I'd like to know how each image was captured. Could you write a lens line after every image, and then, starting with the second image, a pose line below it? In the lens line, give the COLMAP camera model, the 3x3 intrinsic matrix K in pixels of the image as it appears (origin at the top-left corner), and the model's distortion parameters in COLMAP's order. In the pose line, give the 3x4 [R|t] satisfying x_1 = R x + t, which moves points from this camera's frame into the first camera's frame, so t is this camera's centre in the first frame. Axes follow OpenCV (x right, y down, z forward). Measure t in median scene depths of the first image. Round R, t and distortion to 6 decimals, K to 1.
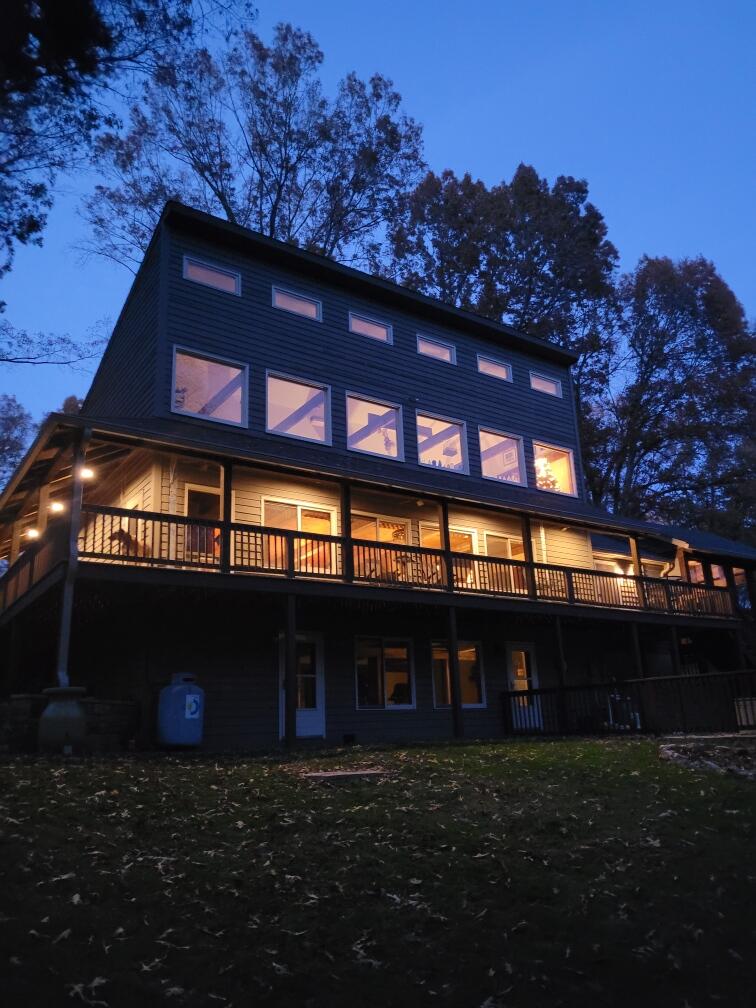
lens RADIAL K [[764.0, 0, 378.5], [0, 764.0, 504.5], [0, 0, 1]] dist [0.054688, -0.017124]
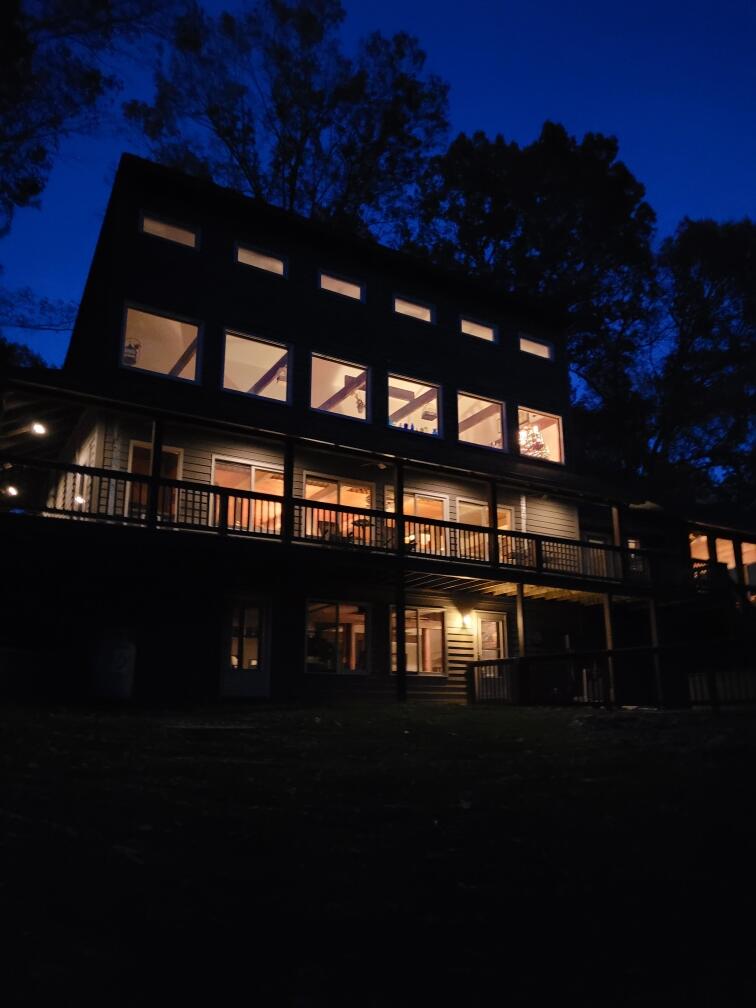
lens RADIAL K [[764.0, 0, 379.1], [0, 764.0, 501.4], [0, 0, 1]] dist [0.054688, -0.017124]
pose [[0.996524, 0.018094, -0.081322, 0.103599], [-0.015972, 0.999517, 0.026672, 0.014031], [0.081765, -0.025281, 0.996331, 0.021932]]
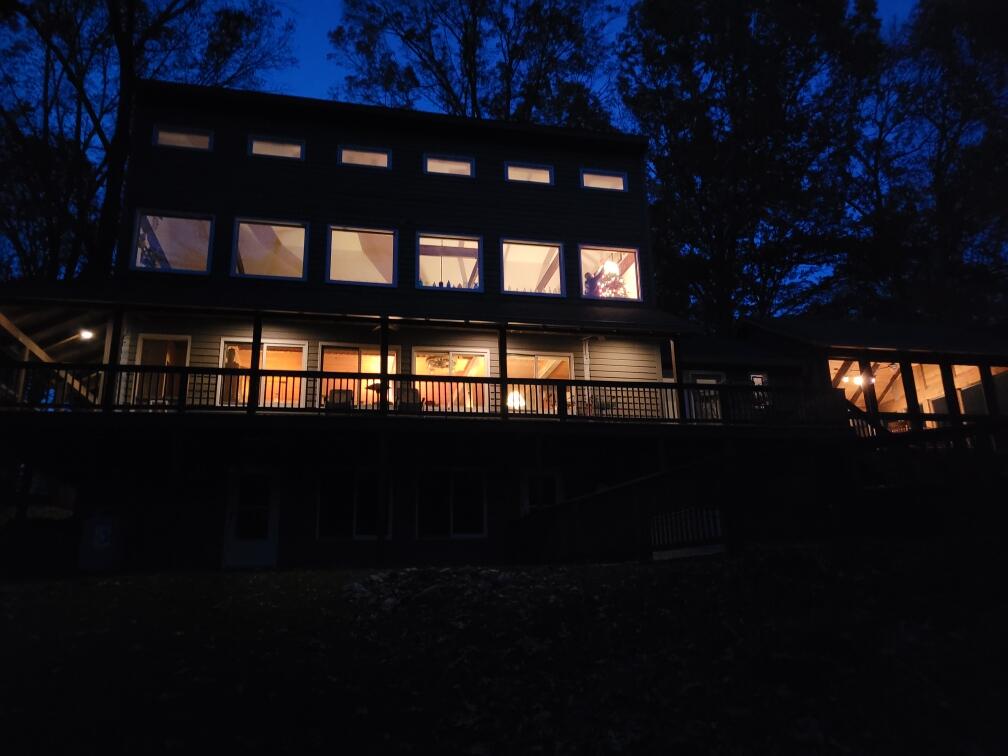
lens RADIAL K [[666.9, 0, 504.1], [0, 666.9, 386.2], [0, 0, 1]] dist [0.031009, 0.001762]
pose [[0.910194, -0.093428, -0.403506, 0.402060], [0.104841, 0.994470, 0.006229, 0.064151], [0.400693, -0.047974, 0.914956, 0.231513]]
